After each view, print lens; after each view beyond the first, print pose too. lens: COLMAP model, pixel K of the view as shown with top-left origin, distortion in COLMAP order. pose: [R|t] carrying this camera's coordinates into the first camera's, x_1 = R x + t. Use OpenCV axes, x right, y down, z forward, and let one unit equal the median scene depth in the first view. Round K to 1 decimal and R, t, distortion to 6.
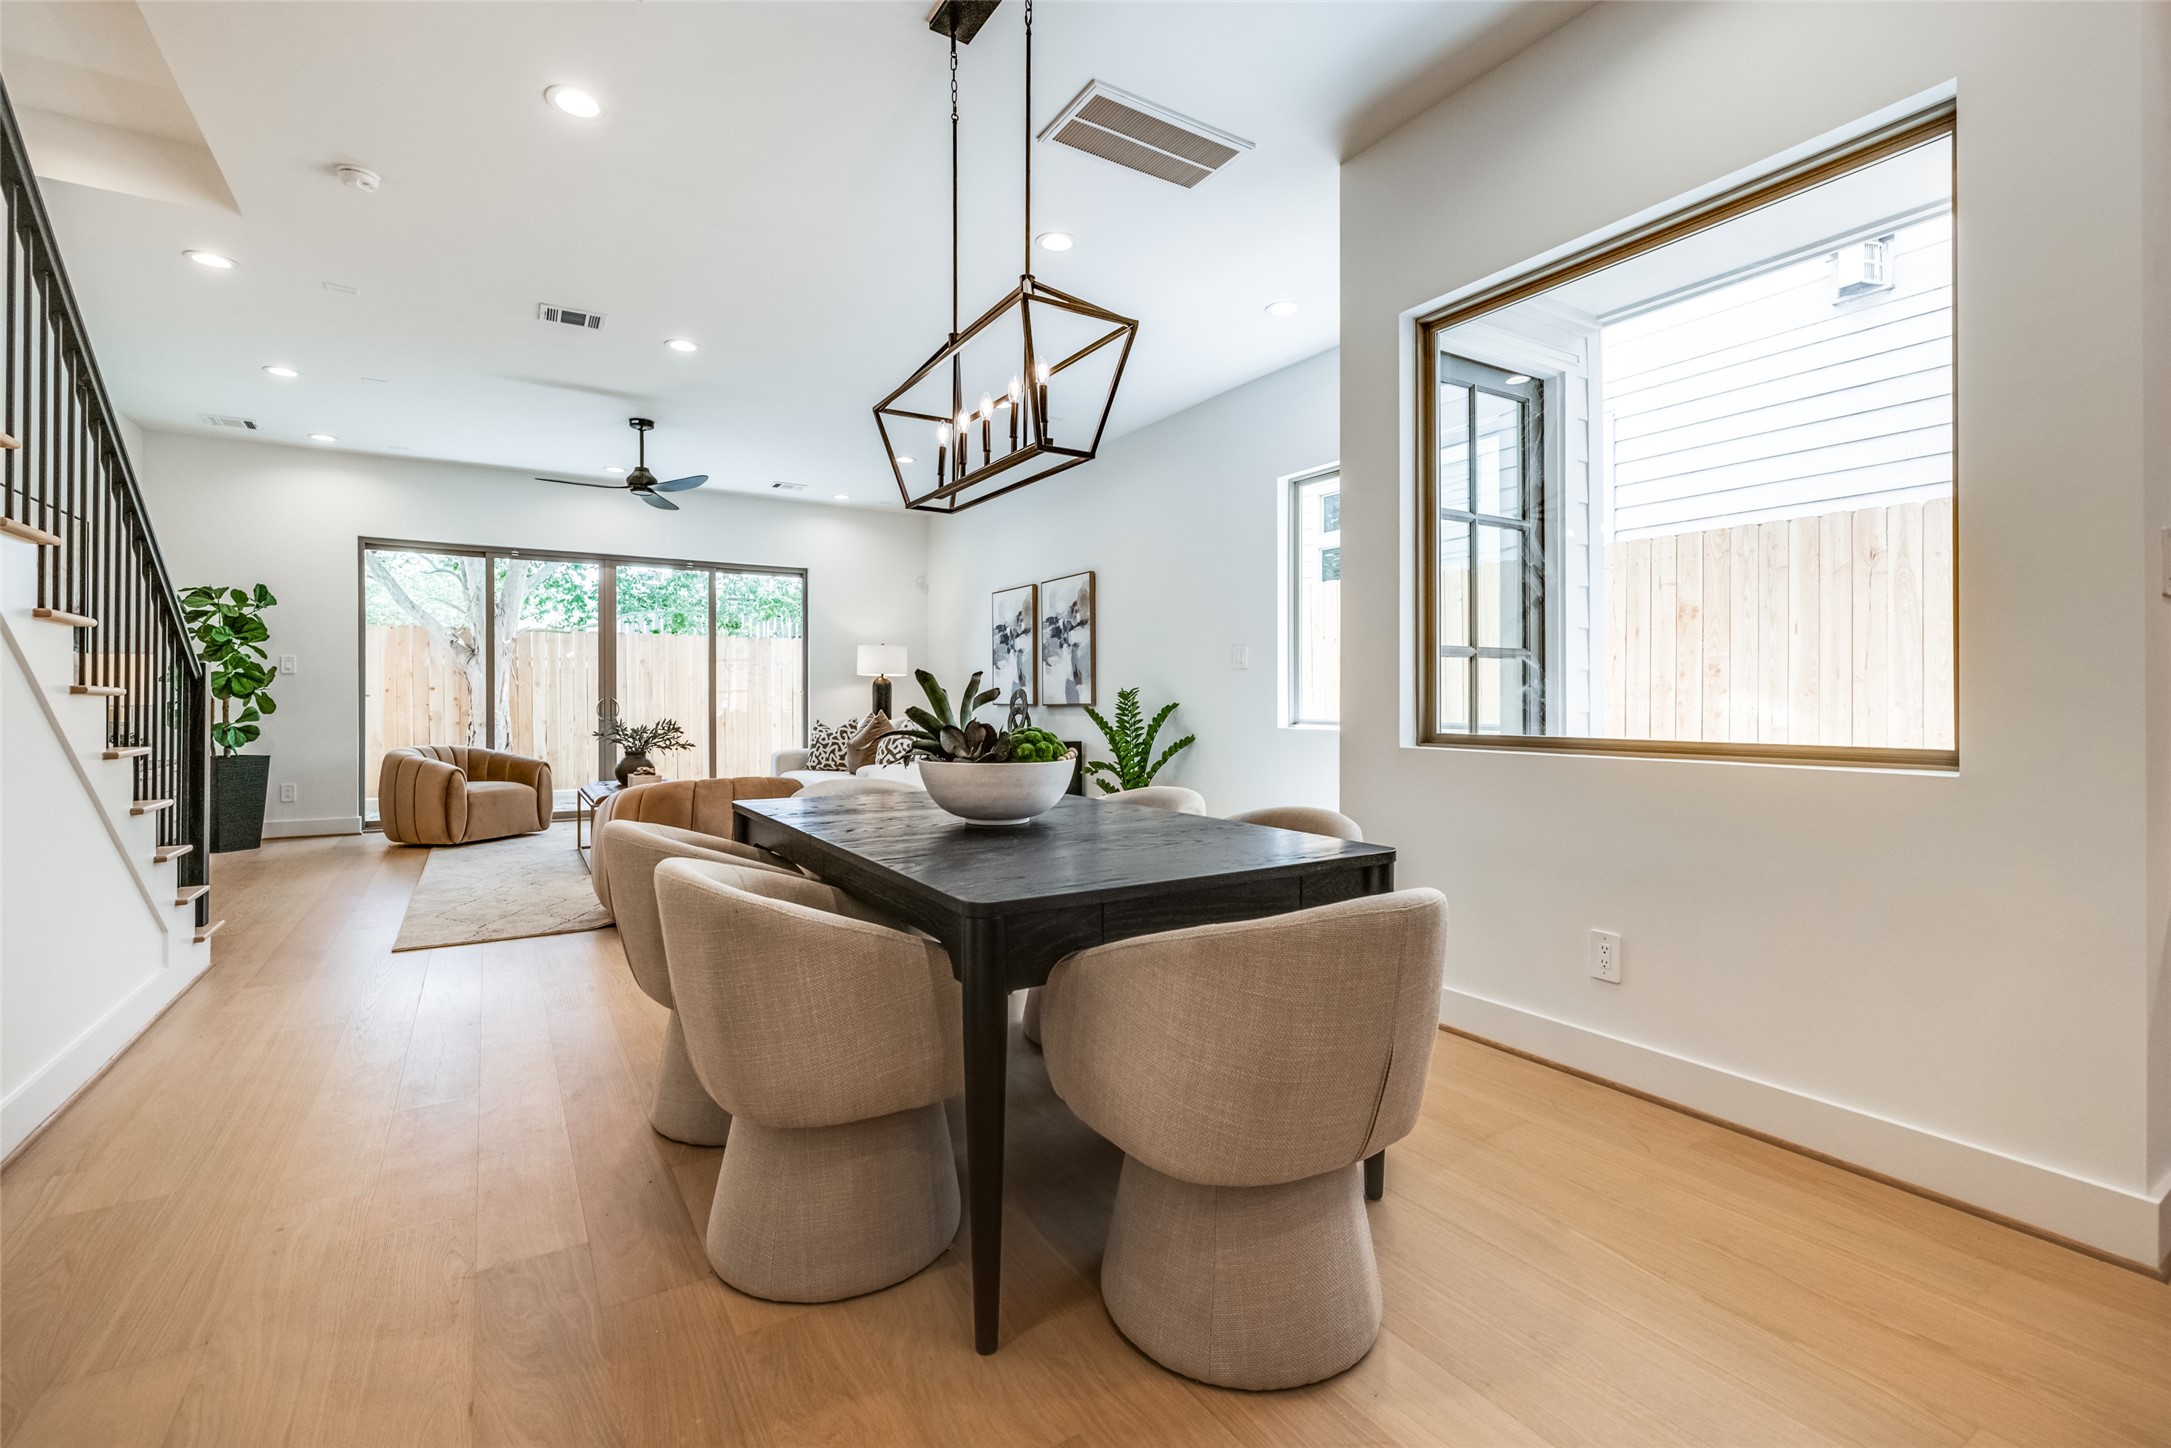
lens RADIAL K [[965.1, 0, 1089.4], [0, 965.1, 697.4], [0, 0, 1]] dist [0.000915, 0.000055]
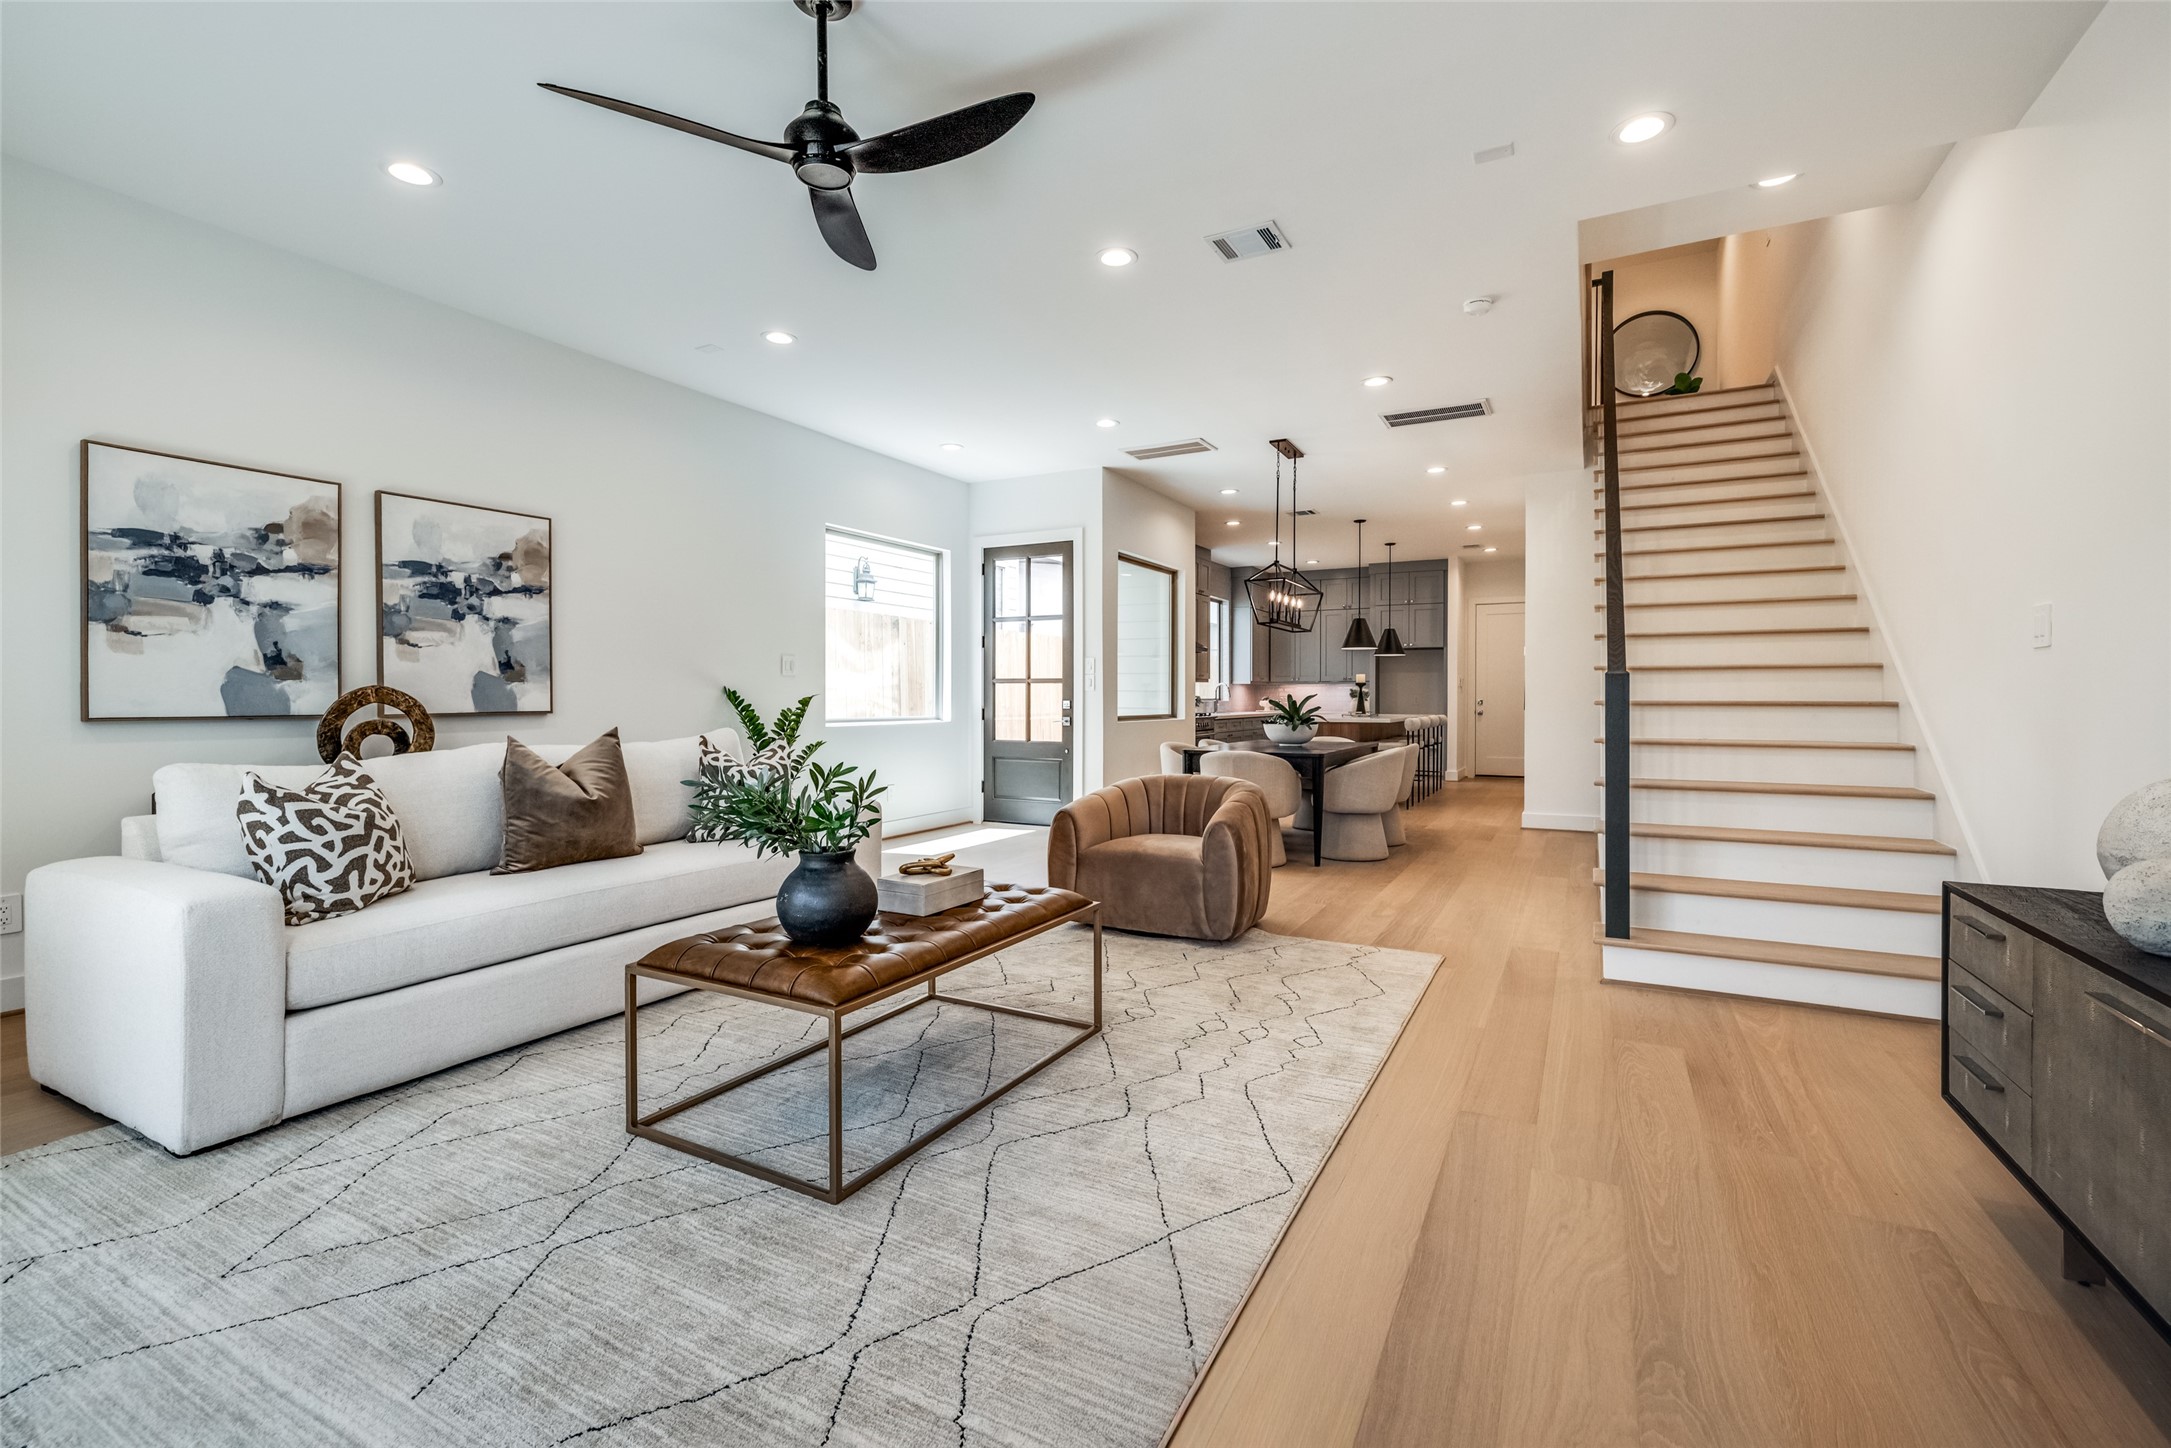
lens RADIAL K [[949.8, 0, 1104.0], [0, 949.8, 712.6], [0, 0, 1]] dist [0.001425, 0.000393]
pose [[-0.508790, -0.013729, 0.860781, -0.799166], [-0.003837, 0.999899, 0.013680, -0.003361], [-0.860882, 0.003657, -0.508791, 1.025254]]
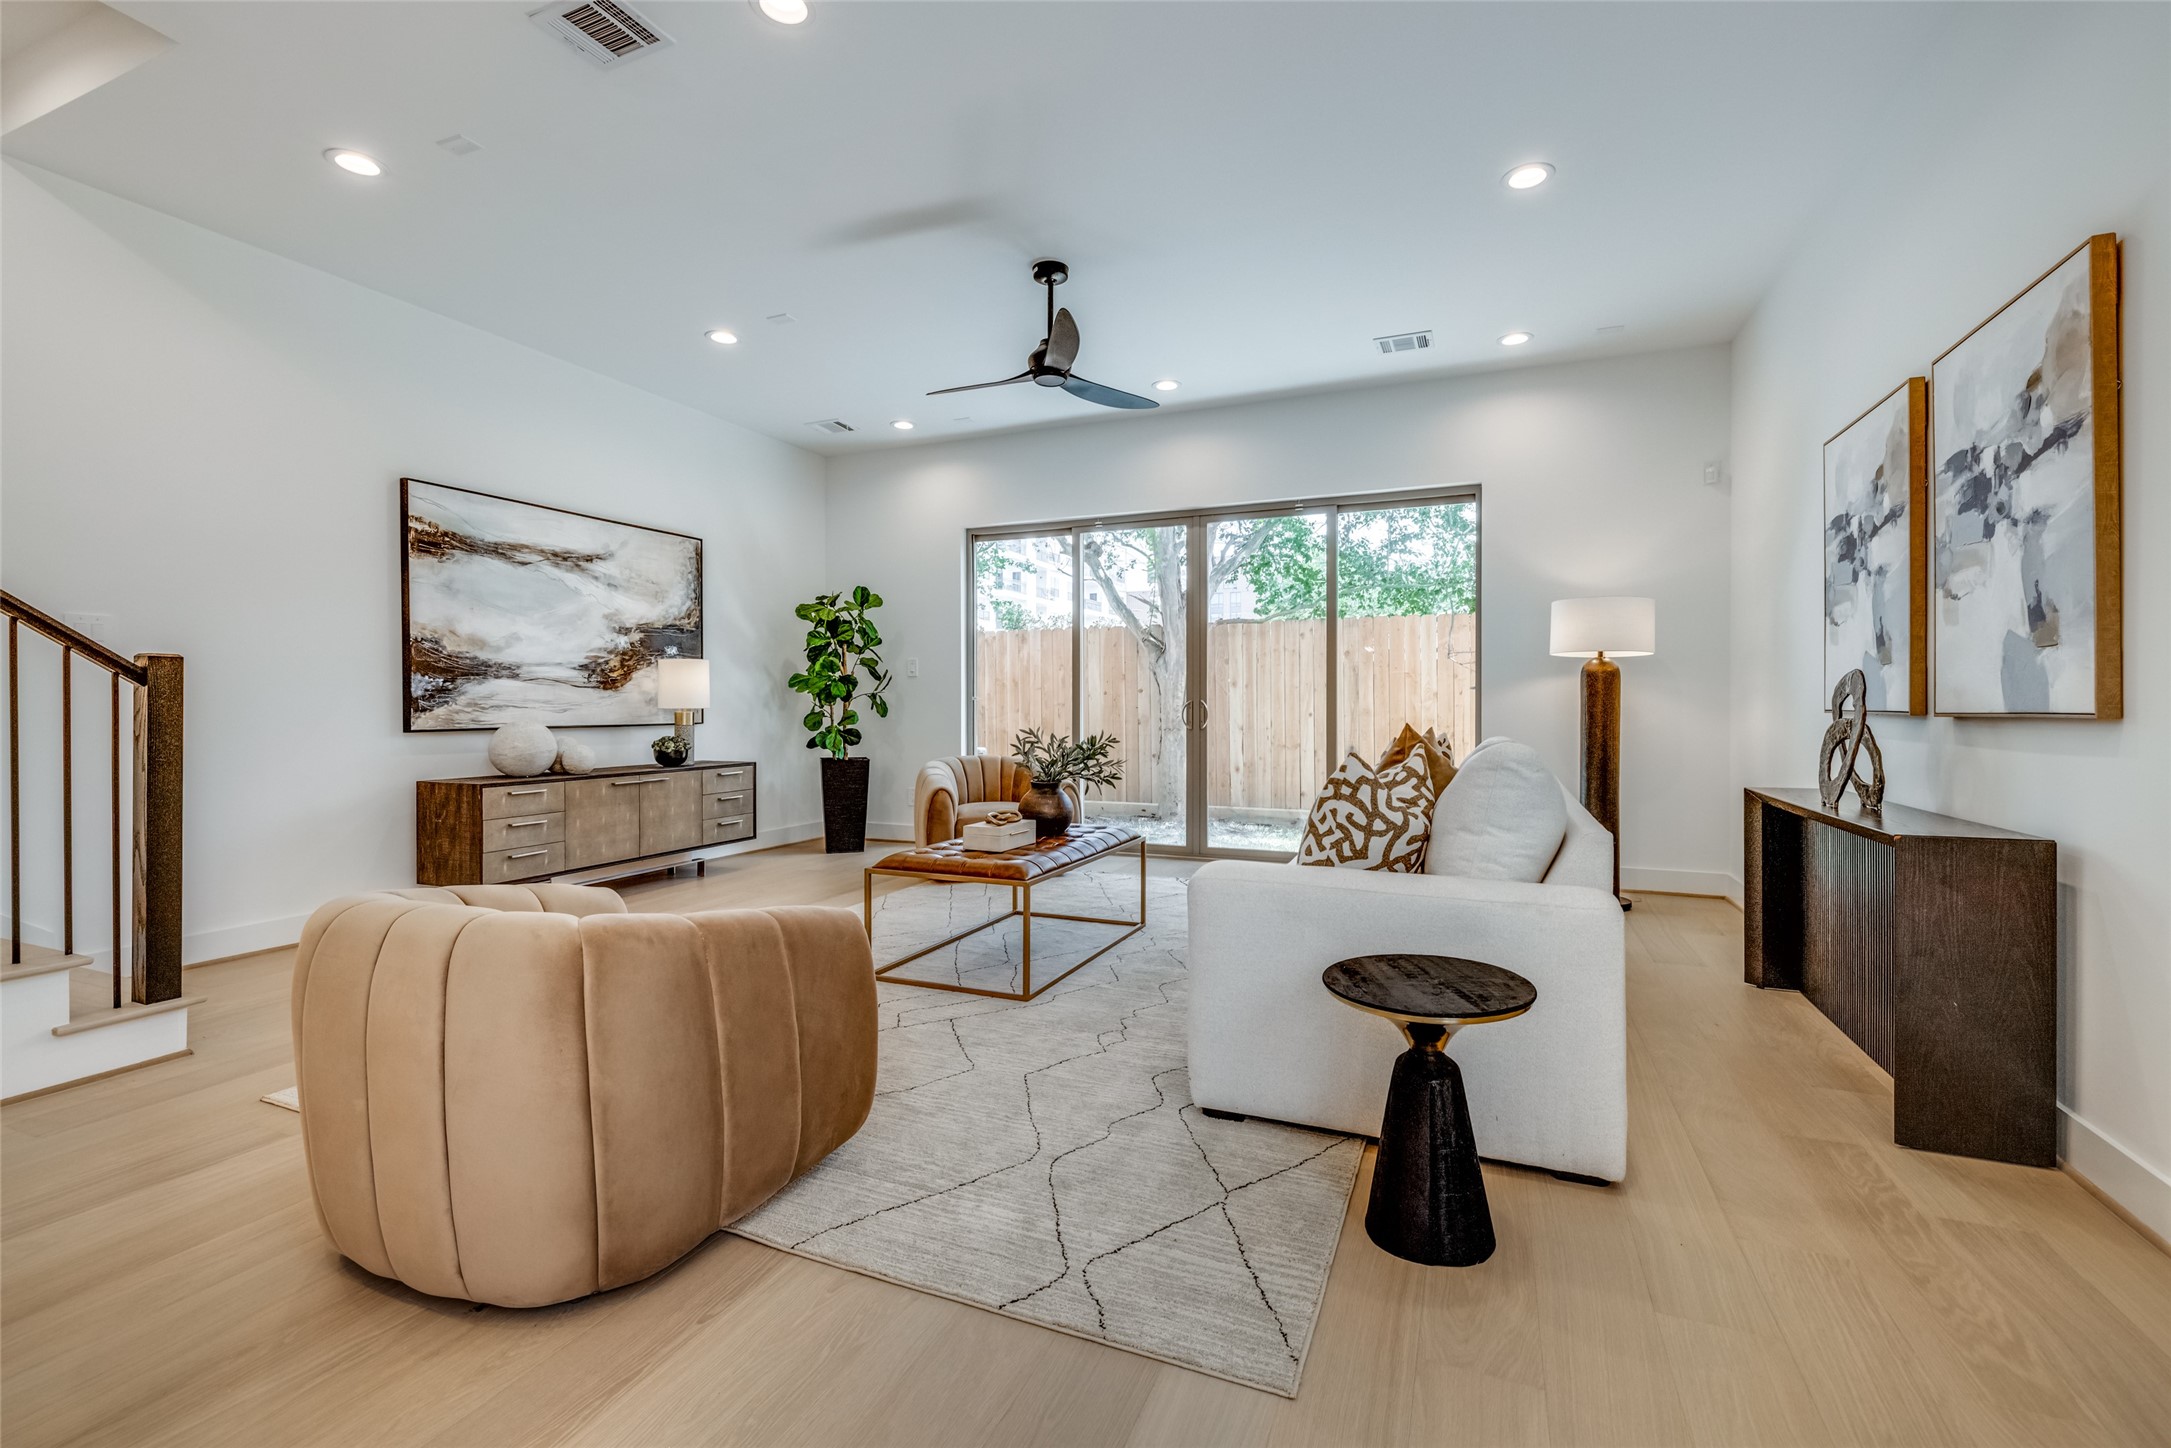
lens RADIAL K [[928.5, 0, 1087.5], [0, 928.5, 710.0], [0, 0, 1]] dist [0.000764, 0.000055]
pose [[0.577139, 0.005132, -0.816630, 0.053745], [0.004544, 0.999945, 0.009496, 0.001679], [0.816634, -0.009191, 0.577083, 0.620661]]
